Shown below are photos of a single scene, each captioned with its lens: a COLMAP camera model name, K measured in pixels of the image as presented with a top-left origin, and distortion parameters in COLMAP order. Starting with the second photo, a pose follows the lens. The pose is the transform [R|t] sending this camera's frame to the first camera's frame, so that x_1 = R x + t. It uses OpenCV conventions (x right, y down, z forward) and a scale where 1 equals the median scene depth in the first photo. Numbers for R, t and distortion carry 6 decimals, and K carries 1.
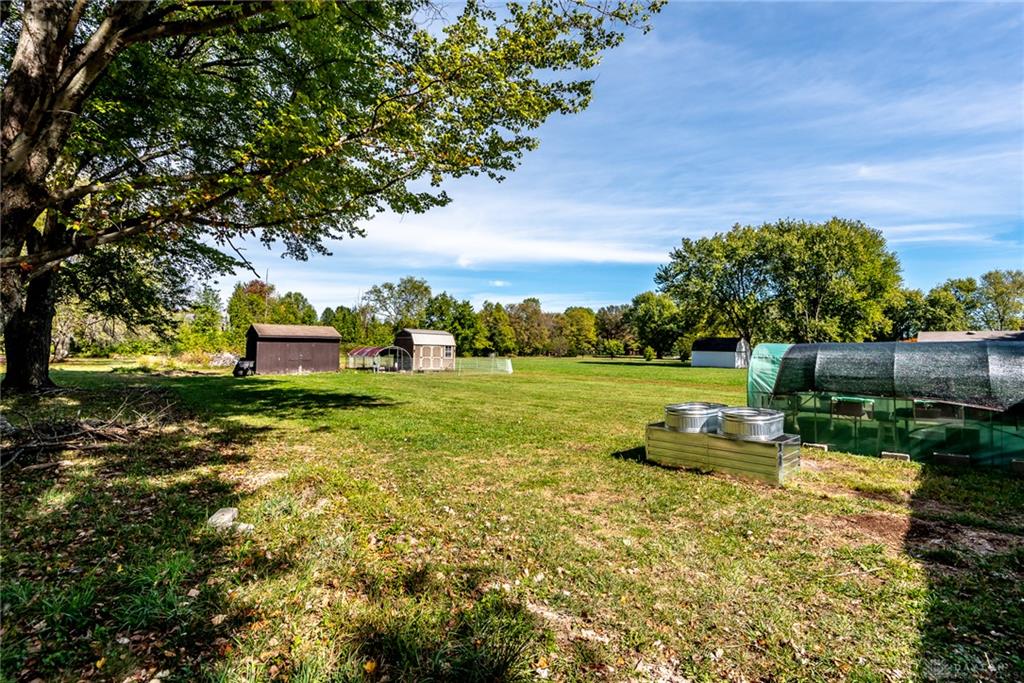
lens RADIAL K [[465.3, 0, 512.0], [0, 465.3, 341.5], [0, 0, 1]] dist [-0.000464, -0.000662]
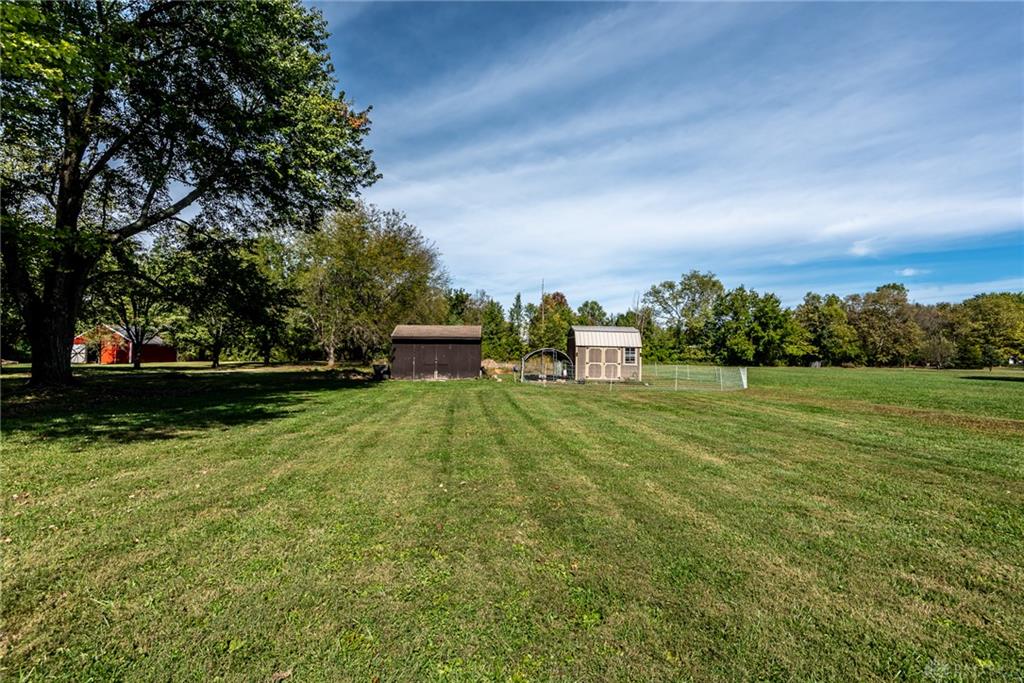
lens RADIAL K [[465.3, 0, 512.0], [0, 465.3, 341.5], [0, 0, 1]] dist [-0.000464, -0.000662]
pose [[0.766289, -0.021400, -0.642139, 0.071907], [0.009293, 0.999710, -0.022228, 0.005473], [0.642429, 0.011066, 0.766266, 0.128950]]
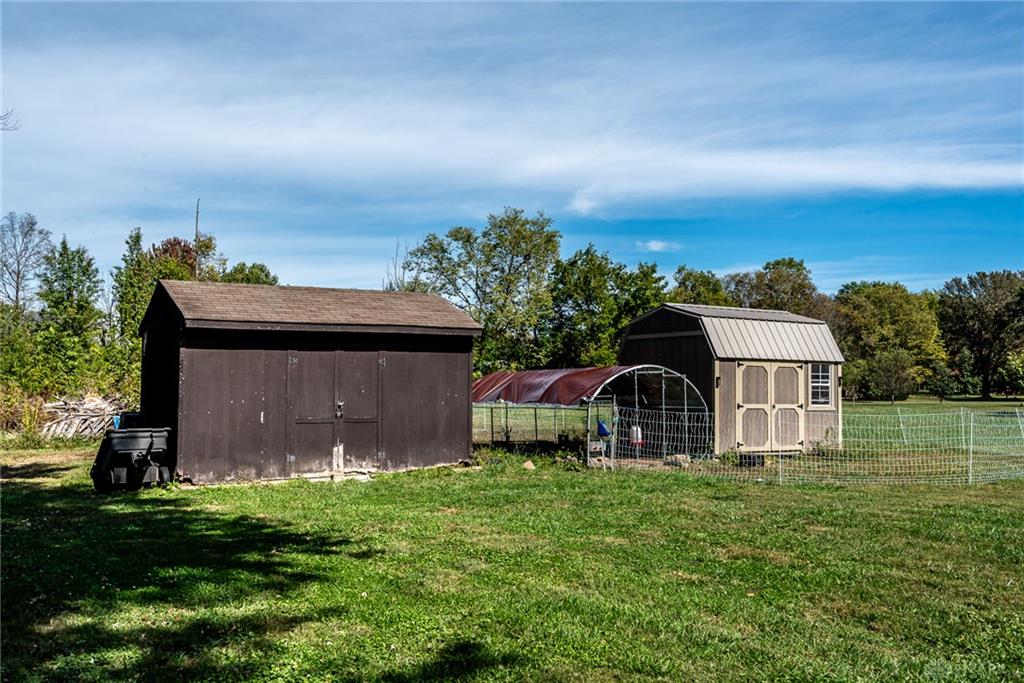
lens RADIAL K [[948.6, 0, 472.3], [0, 948.6, 340.8], [0, 0, 1]] dist [0.001601, 0.002881]
pose [[0.980162, -0.019987, -0.197186, -0.088231], [0.013929, 0.999389, -0.032062, 0.004369], [0.197706, 0.028679, 0.979842, 0.159609]]
